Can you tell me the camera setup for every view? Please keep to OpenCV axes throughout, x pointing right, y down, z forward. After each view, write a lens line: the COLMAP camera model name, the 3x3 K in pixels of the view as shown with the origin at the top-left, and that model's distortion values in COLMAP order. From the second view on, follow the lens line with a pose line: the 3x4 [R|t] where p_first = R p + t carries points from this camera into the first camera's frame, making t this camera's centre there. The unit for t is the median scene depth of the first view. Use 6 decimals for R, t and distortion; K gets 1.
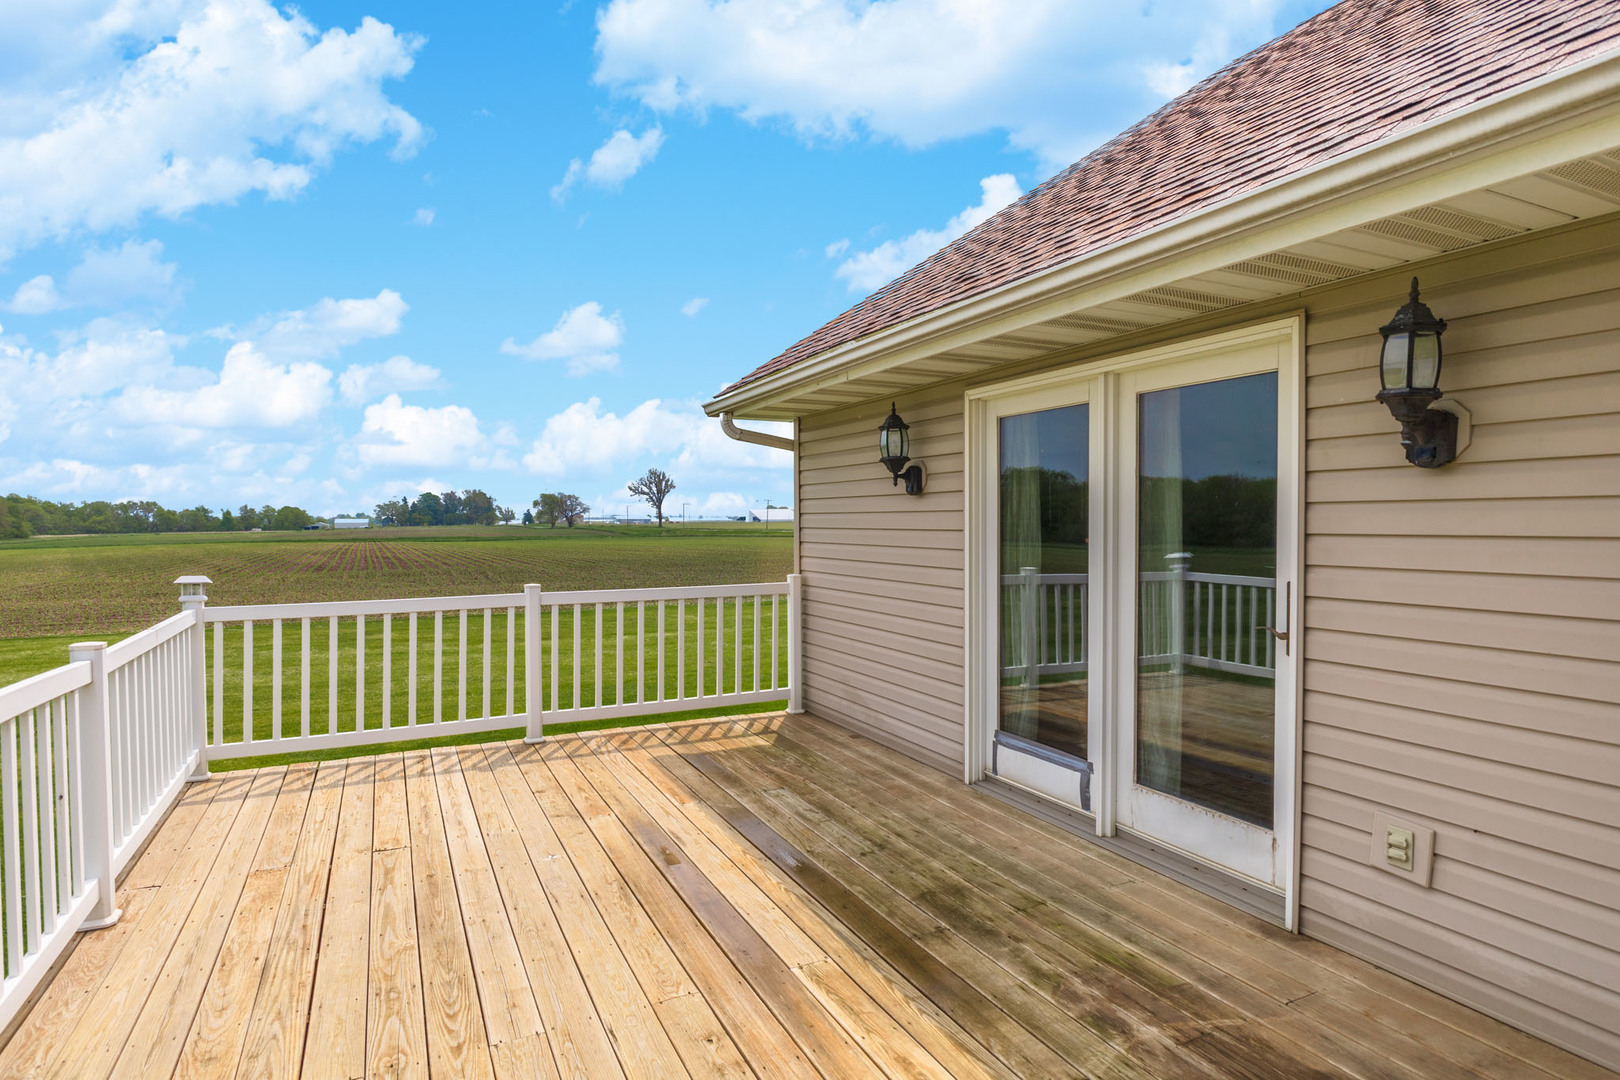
lens RADIAL K [[885.4, 0, 811.6], [0, 885.4, 536.7], [0, 0, 1]] dist [0.005057, -0.012523]
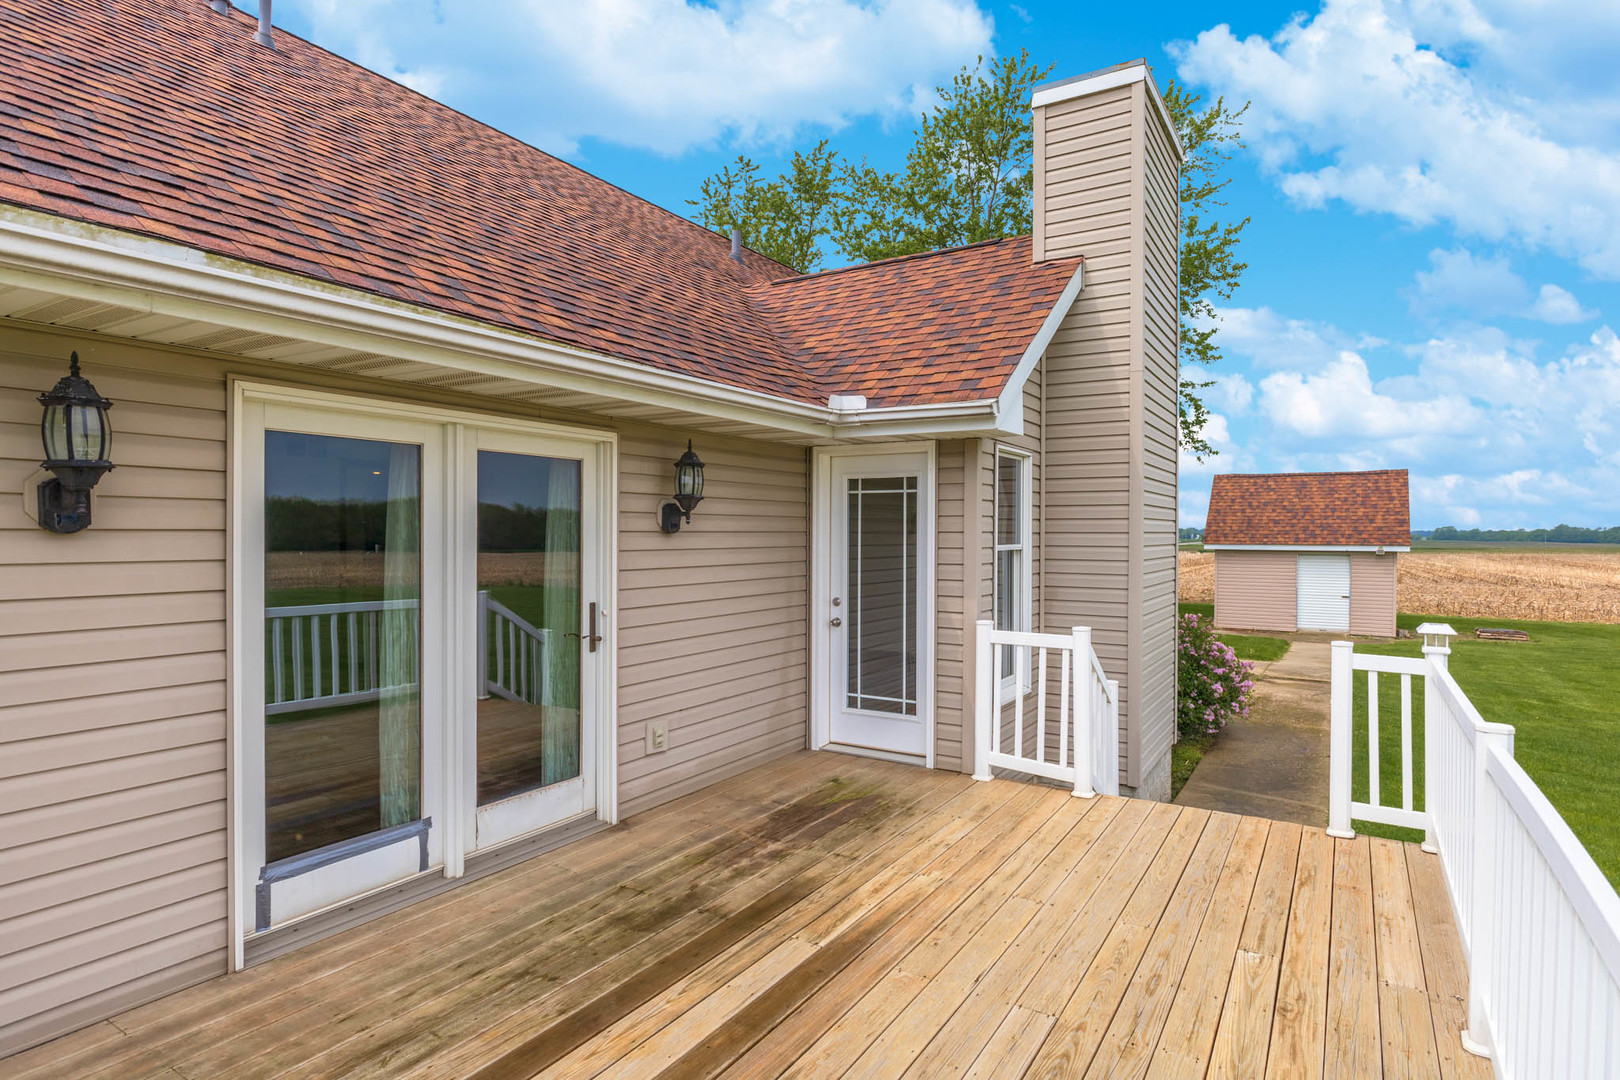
lens RADIAL K [[885.4, 0, 811.6], [0, 885.4, 536.7], [0, 0, 1]] dist [0.005057, -0.012523]
pose [[-0.539420, -0.007576, 0.842003, -0.593648], [0.009154, 0.999848, 0.014861, -0.051178], [-0.841987, 0.015724, -0.539269, 0.955512]]
